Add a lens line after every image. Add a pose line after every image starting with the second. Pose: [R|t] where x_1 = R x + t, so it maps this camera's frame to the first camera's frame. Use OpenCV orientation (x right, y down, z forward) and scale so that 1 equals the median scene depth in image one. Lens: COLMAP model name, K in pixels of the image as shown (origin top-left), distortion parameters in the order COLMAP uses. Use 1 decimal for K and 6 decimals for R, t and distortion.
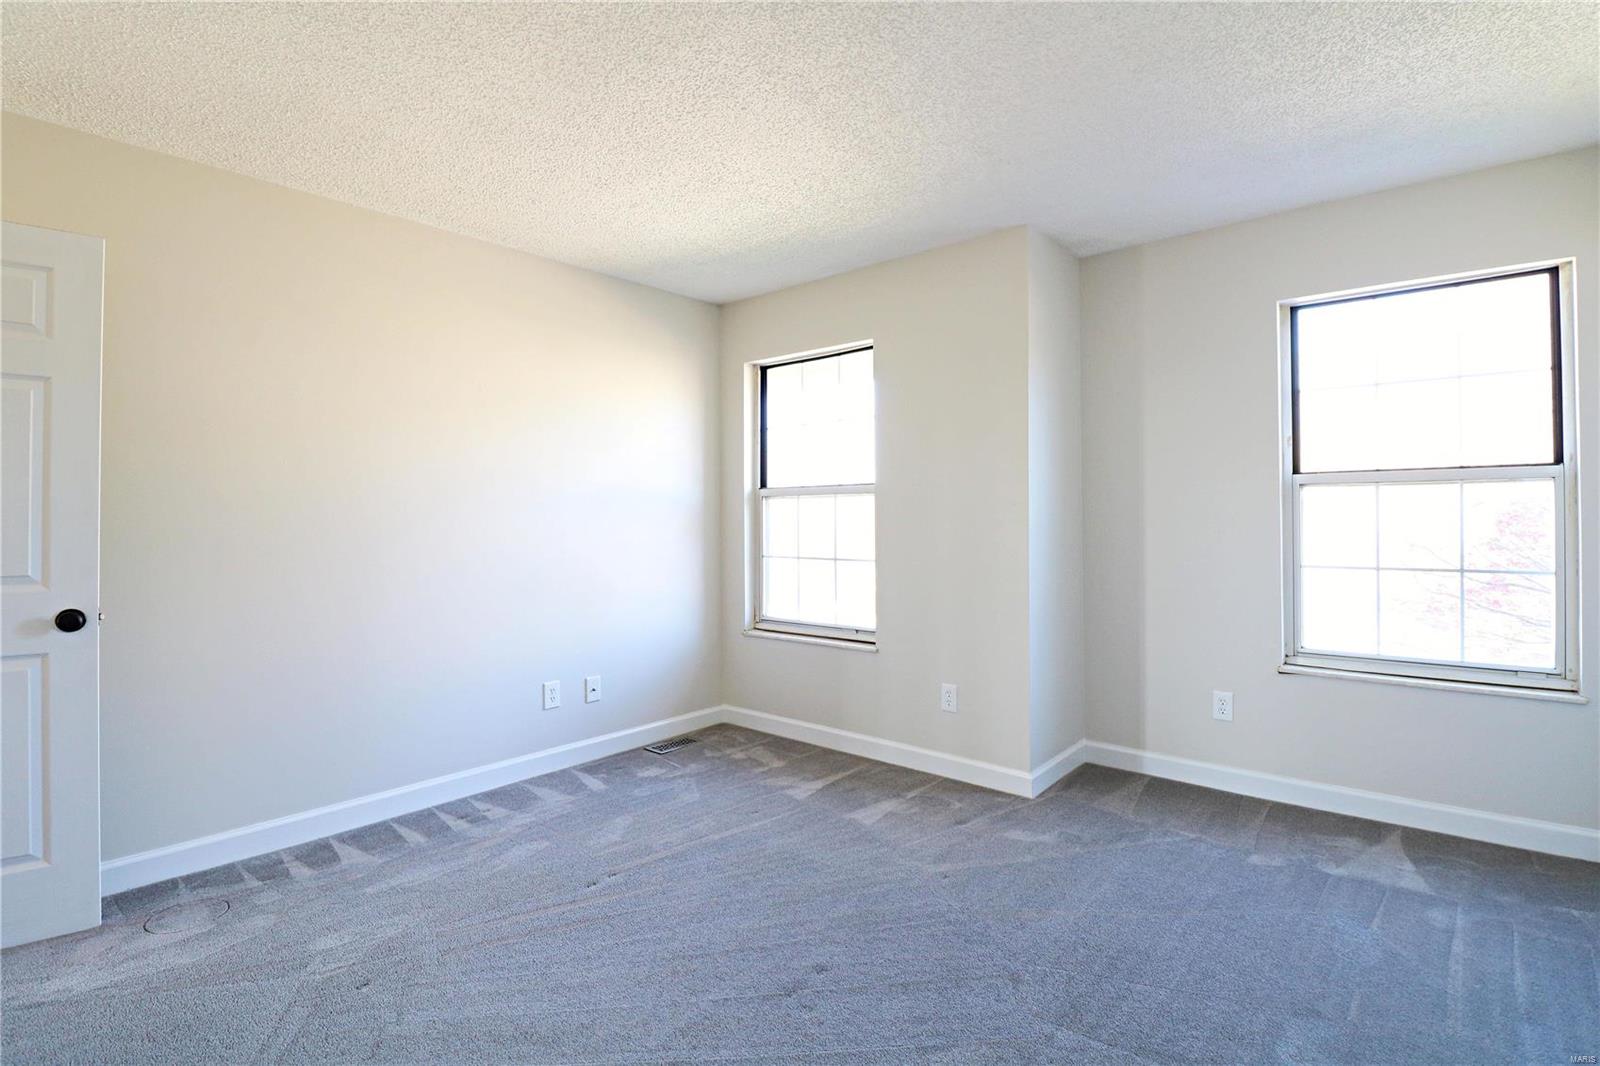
lens RADIAL K [[753.0, 0, 808.0], [0, 753.0, 515.5], [0, 0, 1]] dist [0.001312, -0.013495]
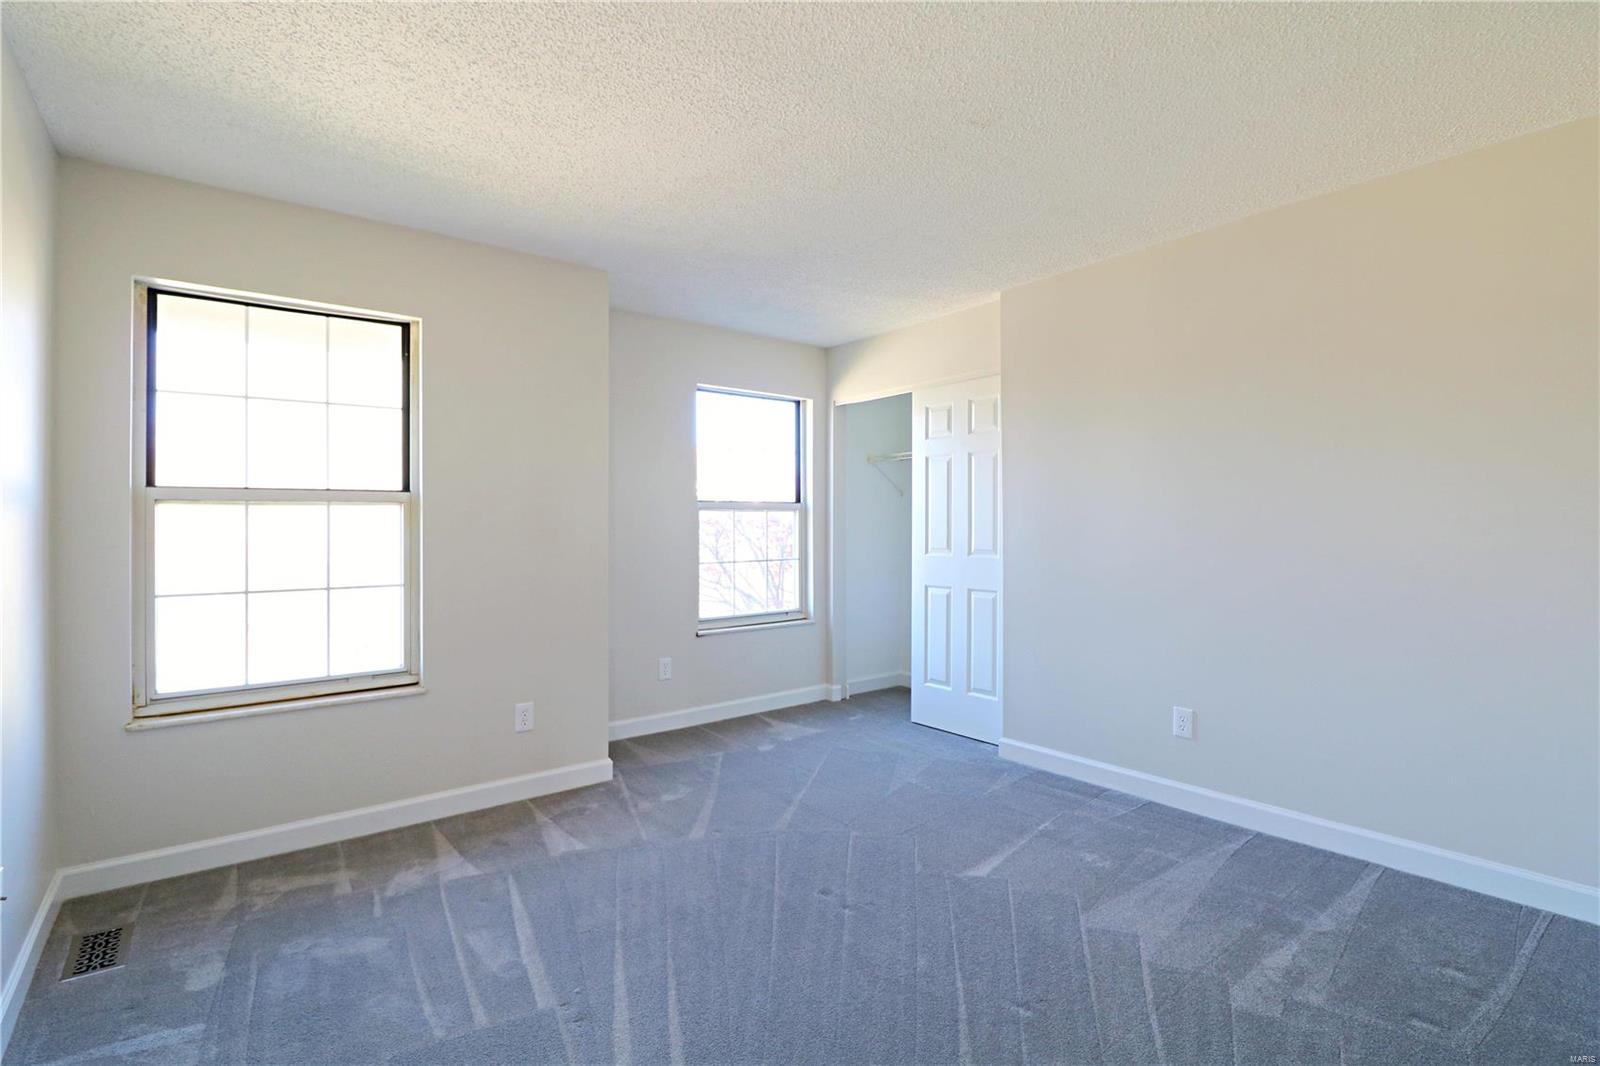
lens RADIAL K [[753.0, 0, 808.0], [0, 753.0, 515.5], [0, 0, 1]] dist [0.001312, -0.013495]
pose [[0.195410, 0.019982, 0.980518, -0.648925], [0.004456, 0.999764, -0.021262, 0.004497], [-0.980711, 0.008524, 0.195275, 0.417381]]
